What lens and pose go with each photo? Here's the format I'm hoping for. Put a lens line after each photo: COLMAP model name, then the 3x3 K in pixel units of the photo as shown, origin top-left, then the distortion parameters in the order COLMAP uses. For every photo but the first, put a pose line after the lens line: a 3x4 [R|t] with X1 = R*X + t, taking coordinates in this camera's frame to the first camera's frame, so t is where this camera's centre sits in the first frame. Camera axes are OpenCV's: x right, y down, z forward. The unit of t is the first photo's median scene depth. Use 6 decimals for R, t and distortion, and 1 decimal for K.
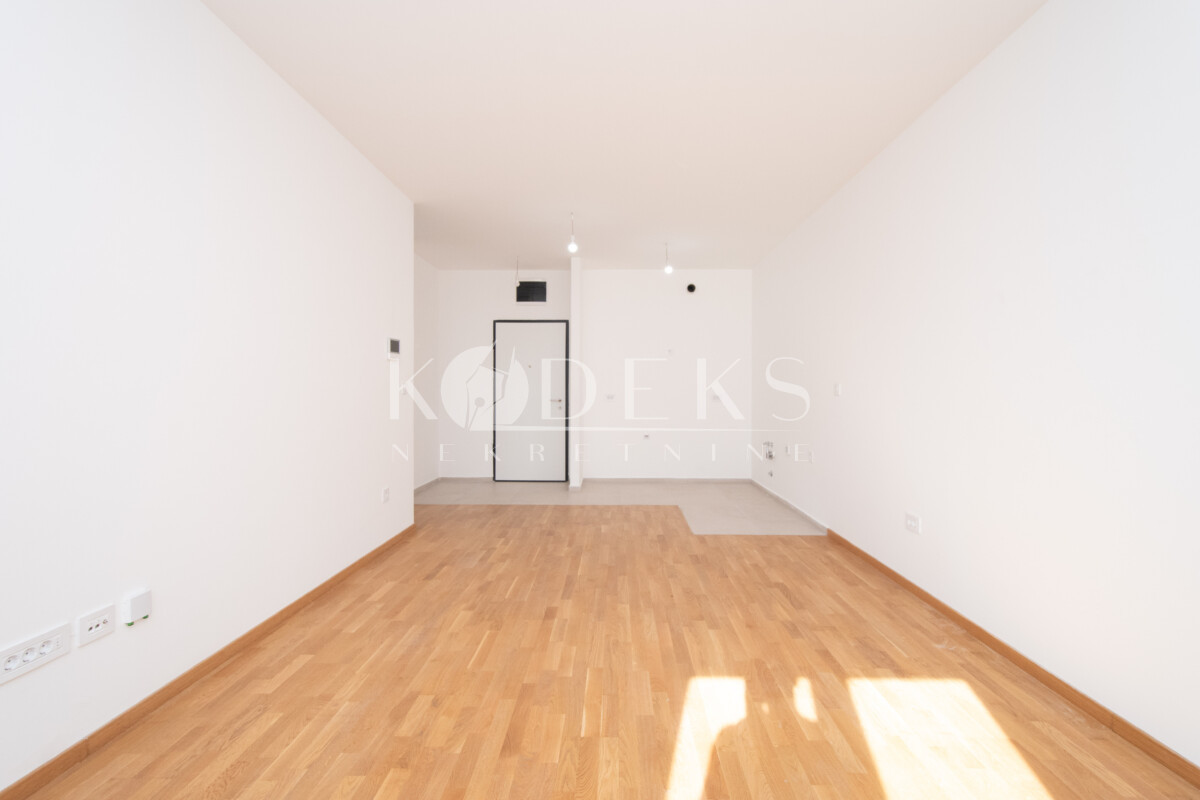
lens RADIAL K [[527.6, 0, 600.5], [0, 527.6, 396.4], [0, 0, 1]] dist [0.003508, -0.000165]
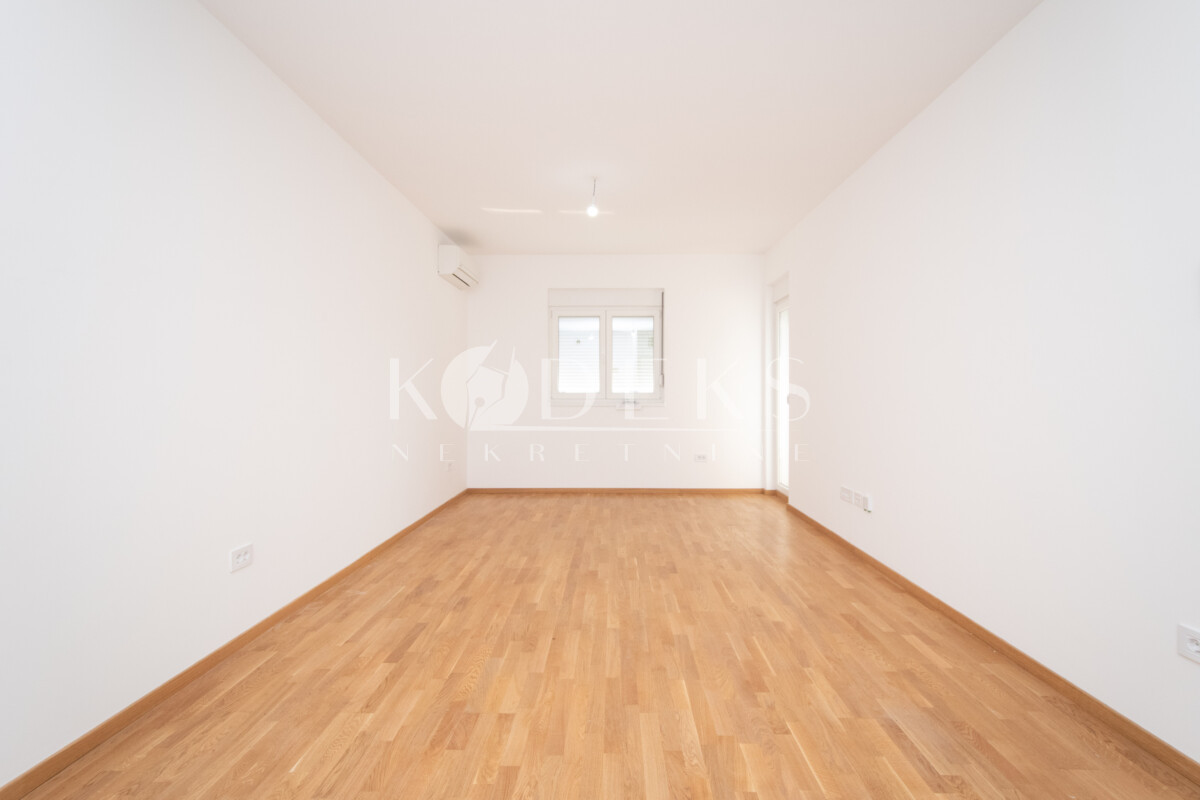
lens RADIAL K [[527.6, 0, 600.1], [0, 527.6, 396.3], [0, 0, 1]] dist [0.003508, -0.000165]
pose [[-0.999982, -0.004179, -0.004372, 0.071785], [-0.004238, 0.999901, 0.013388, -0.010372], [0.004316, 0.013406, -0.999901, 1.897653]]
